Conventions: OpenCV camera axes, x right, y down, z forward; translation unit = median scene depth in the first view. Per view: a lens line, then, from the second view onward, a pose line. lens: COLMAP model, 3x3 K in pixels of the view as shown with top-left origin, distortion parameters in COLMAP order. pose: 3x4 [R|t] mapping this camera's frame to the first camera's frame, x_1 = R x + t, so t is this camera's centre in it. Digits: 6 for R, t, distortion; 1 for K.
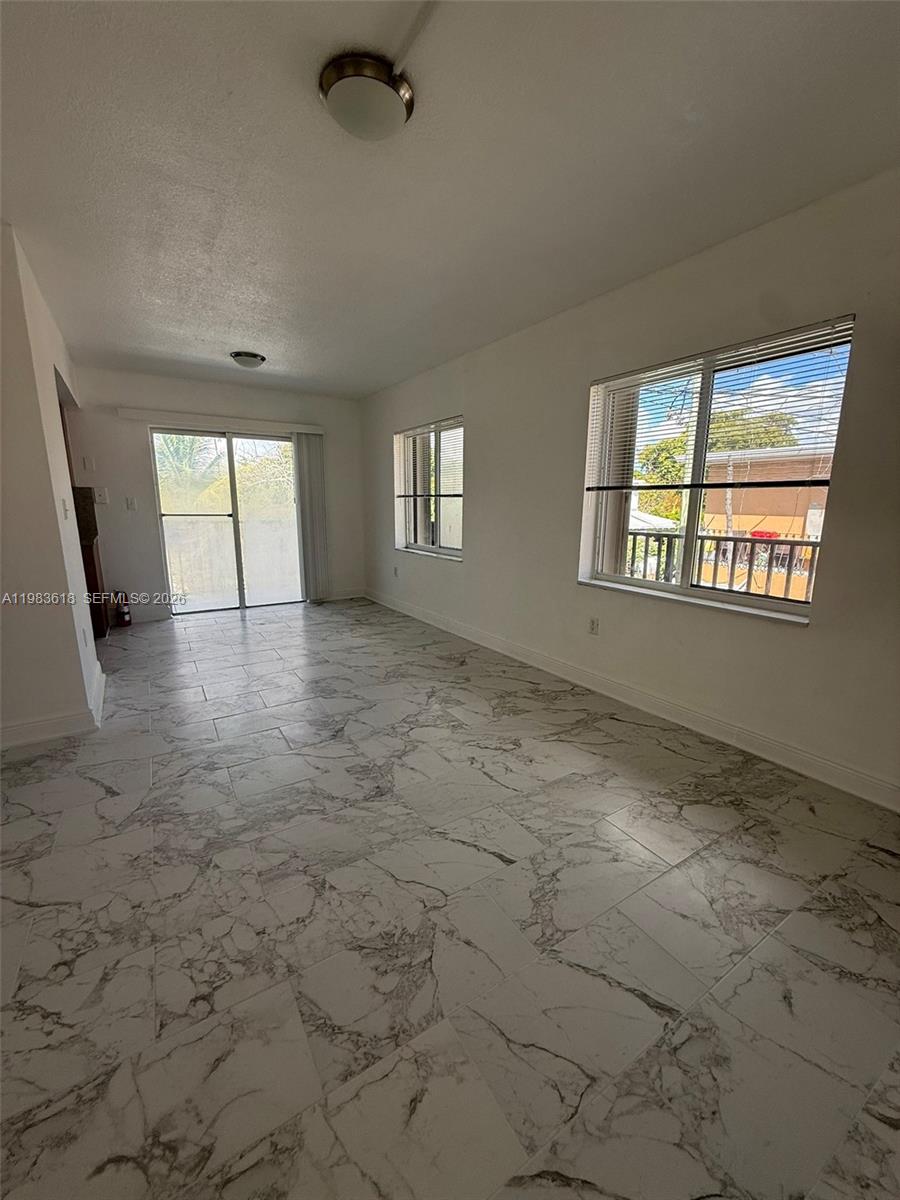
lens RADIAL K [[482.2, 0, 449.5], [0, 482.2, 599.3], [0, 0, 1]] dist [-0.000202, -0.000445]
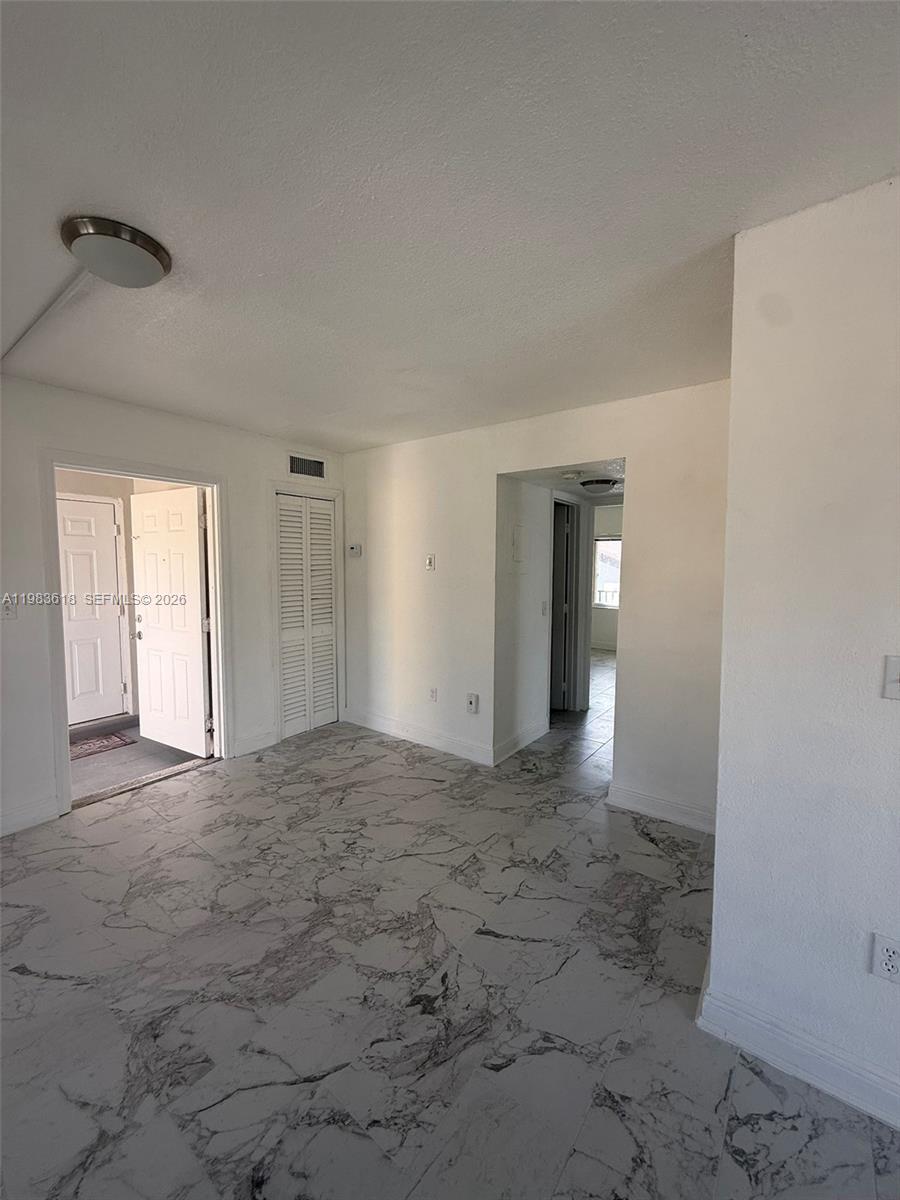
lens RADIAL K [[482.2, 0, 451.6], [0, 482.2, 599.4], [0, 0, 1]] dist [-0.000202, -0.000445]
pose [[-0.937984, 0.014039, -0.346394, -0.346048], [-0.079483, 0.963856, 0.254292, -0.475611], [0.337443, 0.266054, -0.902966, 1.748750]]
